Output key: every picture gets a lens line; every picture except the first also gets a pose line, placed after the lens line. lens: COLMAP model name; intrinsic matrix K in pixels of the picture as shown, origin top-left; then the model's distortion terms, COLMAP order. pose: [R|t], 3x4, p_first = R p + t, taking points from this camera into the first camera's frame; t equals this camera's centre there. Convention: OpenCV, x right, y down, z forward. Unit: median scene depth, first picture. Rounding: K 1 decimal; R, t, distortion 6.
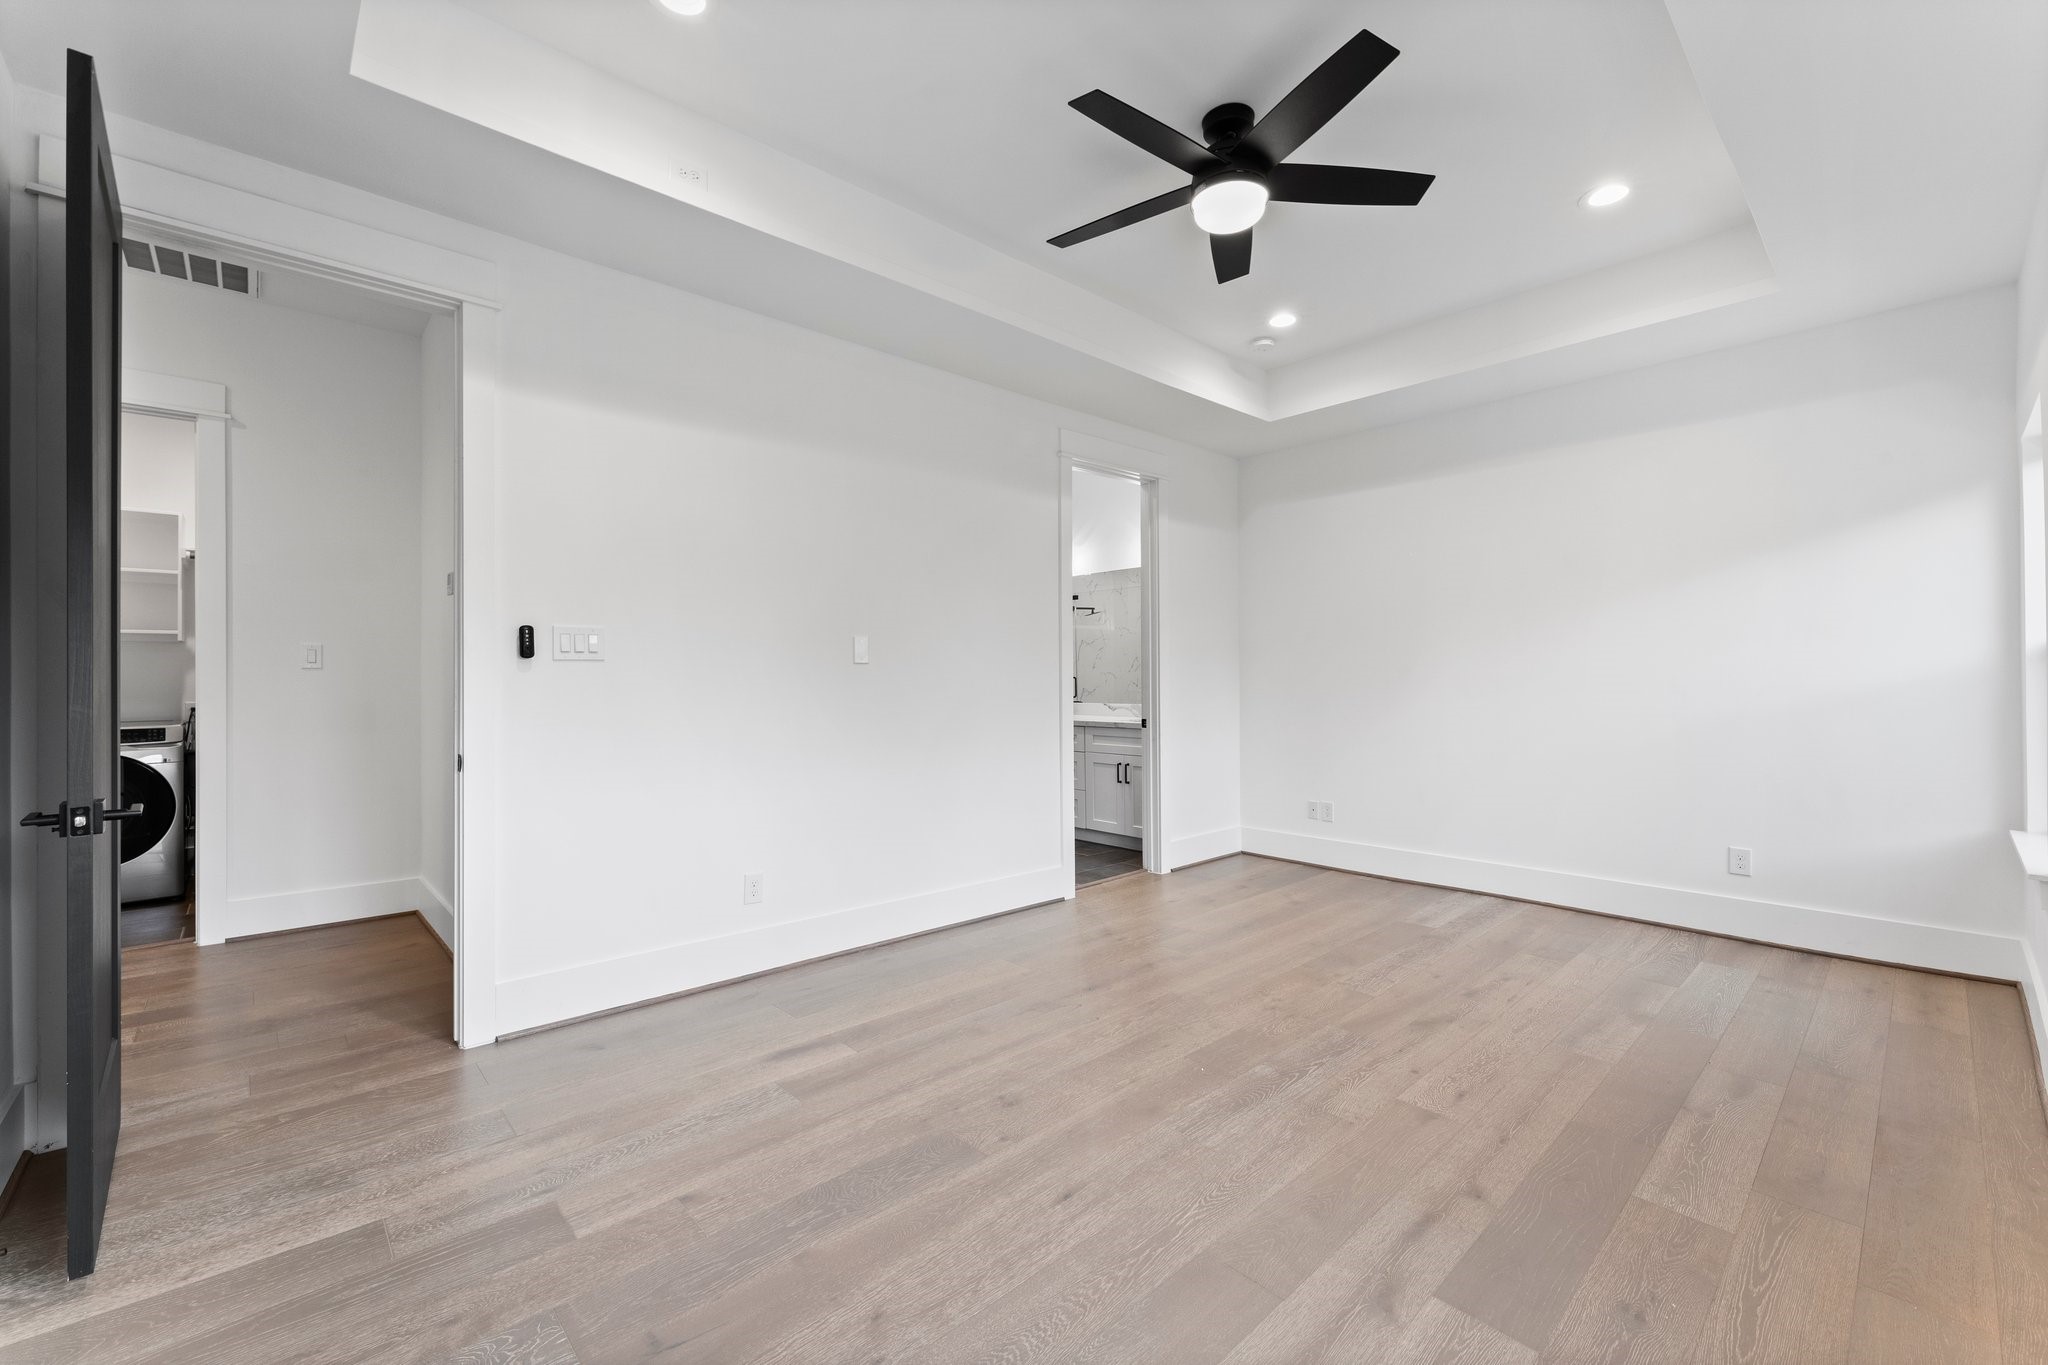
lens RADIAL K [[842.1, 0, 1026.8], [0, 842.1, 681.1], [0, 0, 1]] dist [0.003500, 0.000839]
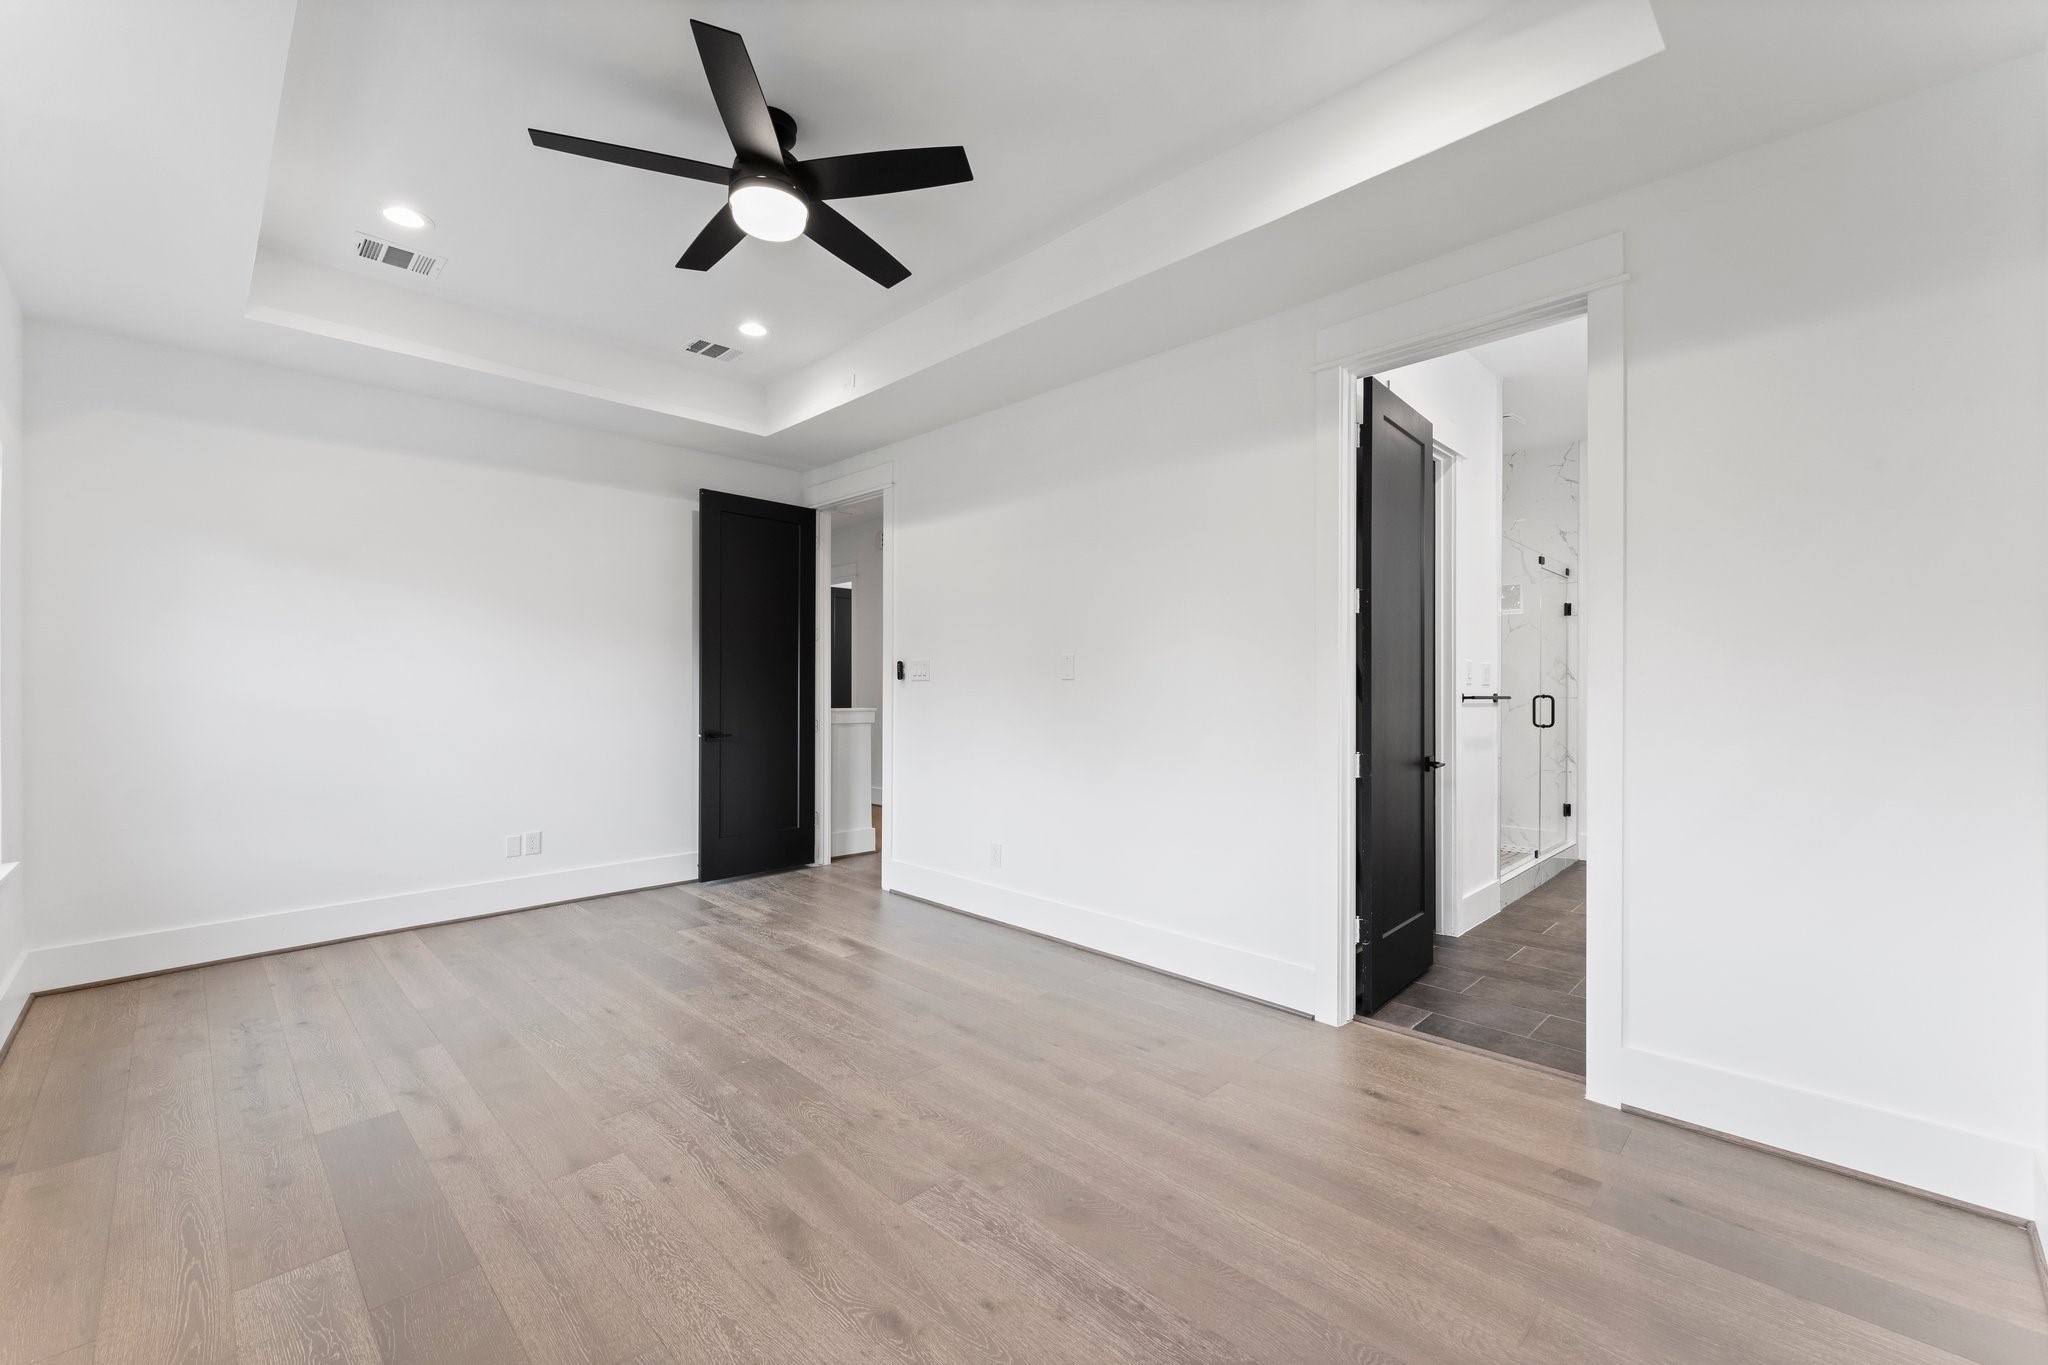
lens RADIAL K [[842.1, 0, 1014.4], [0, 842.1, 686.7], [0, 0, 1]] dist [0.003500, 0.000839]
pose [[0.029618, -0.000449, -0.999561, 1.284409], [-0.005094, 0.999987, -0.000600, -0.014502], [0.999548, 0.005110, 0.029615, 1.308848]]
